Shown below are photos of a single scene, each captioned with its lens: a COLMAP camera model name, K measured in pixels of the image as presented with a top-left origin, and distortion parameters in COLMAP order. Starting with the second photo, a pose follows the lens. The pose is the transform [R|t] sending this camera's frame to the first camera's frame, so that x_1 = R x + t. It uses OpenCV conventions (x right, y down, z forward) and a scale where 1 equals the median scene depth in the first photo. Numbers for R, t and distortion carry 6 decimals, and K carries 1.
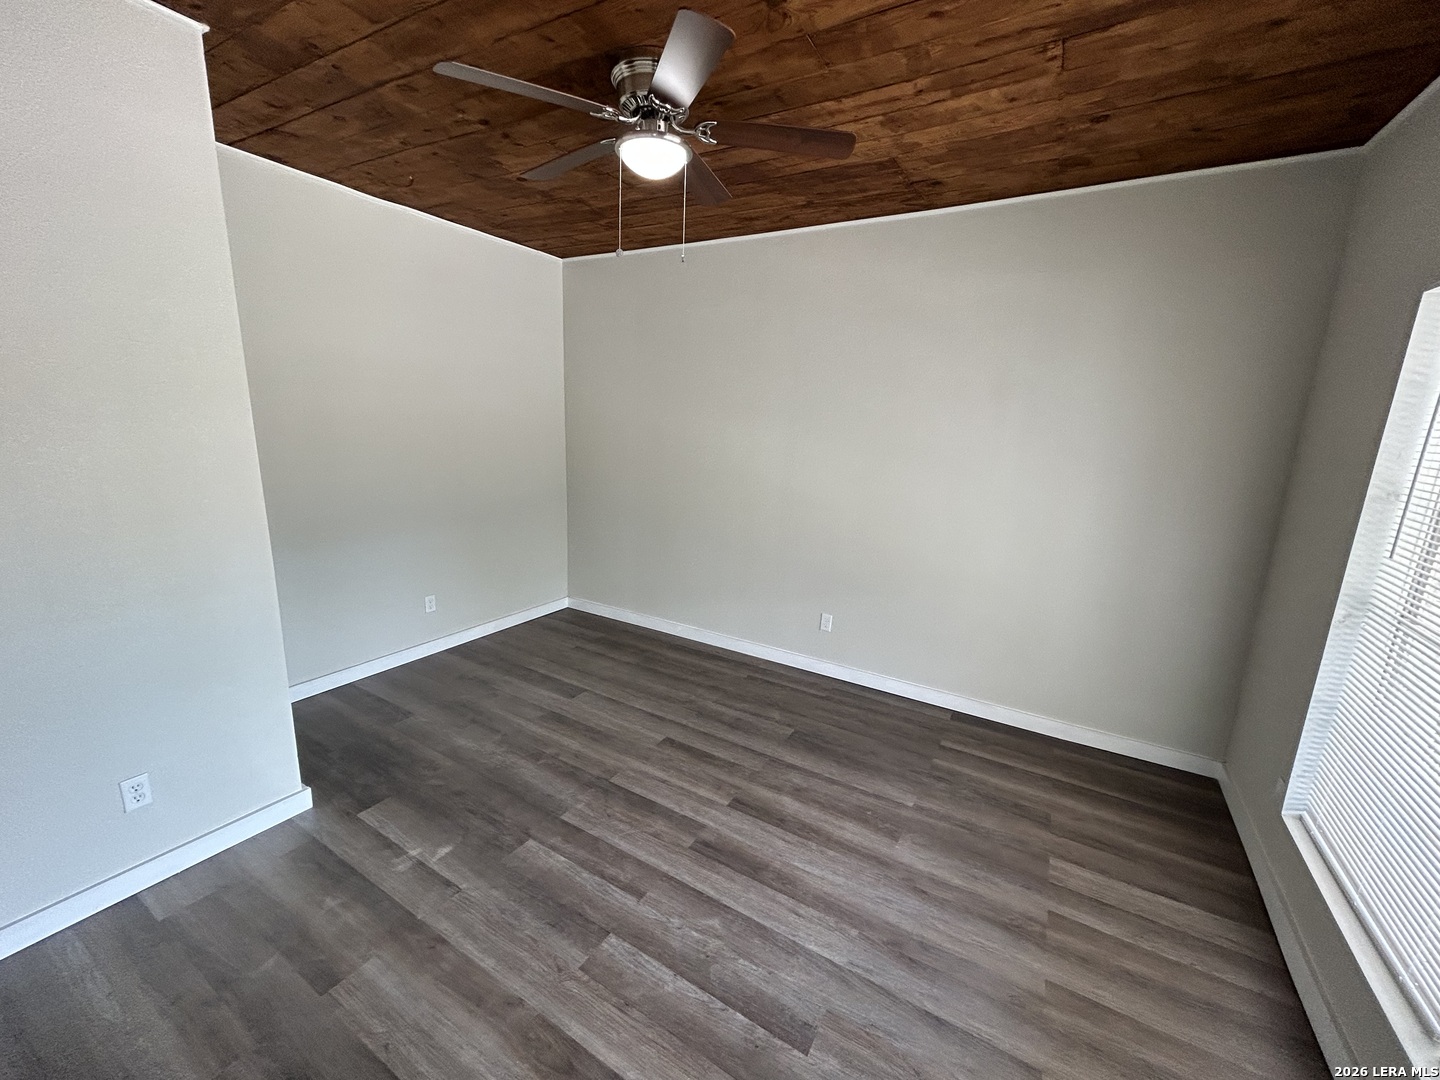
lens RADIAL K [[577.9, 0, 718.4], [0, 577.9, 536.9], [0, 0, 1]] dist [-0.001511, 0.000250]
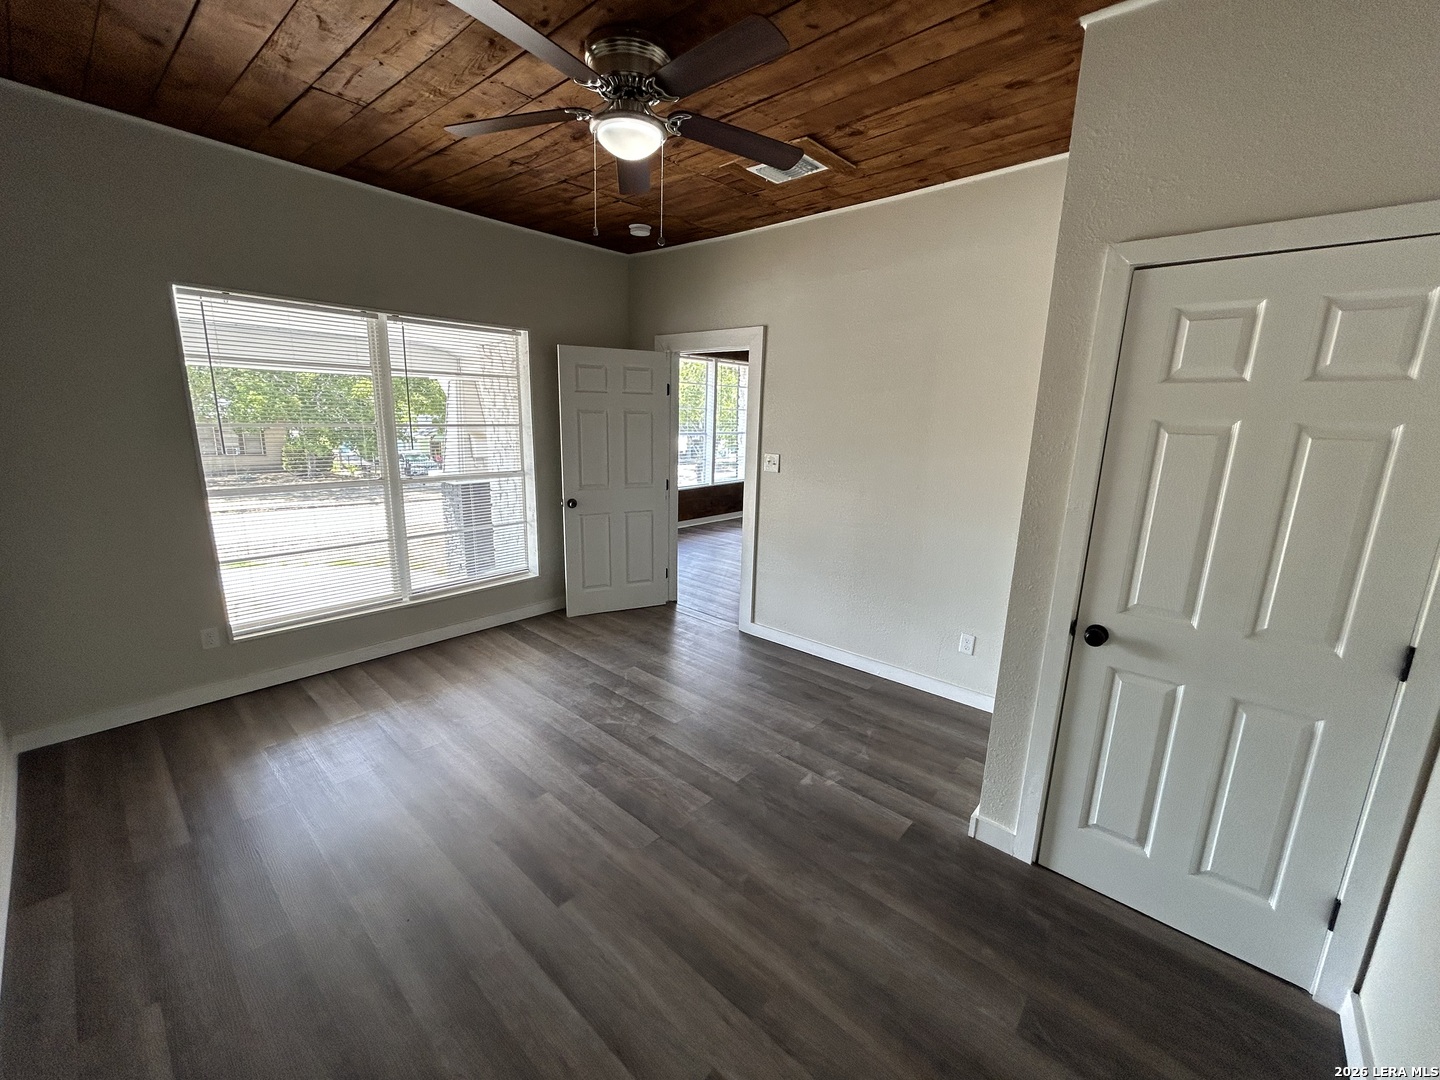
lens RADIAL K [[577.9, 0, 718.4], [0, 577.9, 536.9], [0, 0, 1]] dist [-0.001511, 0.000250]
pose [[-0.979111, -0.105424, 0.173860, -0.436489], [-0.024364, 0.909751, 0.414439, -0.375463], [-0.201861, 0.401545, -0.893316, 1.819519]]
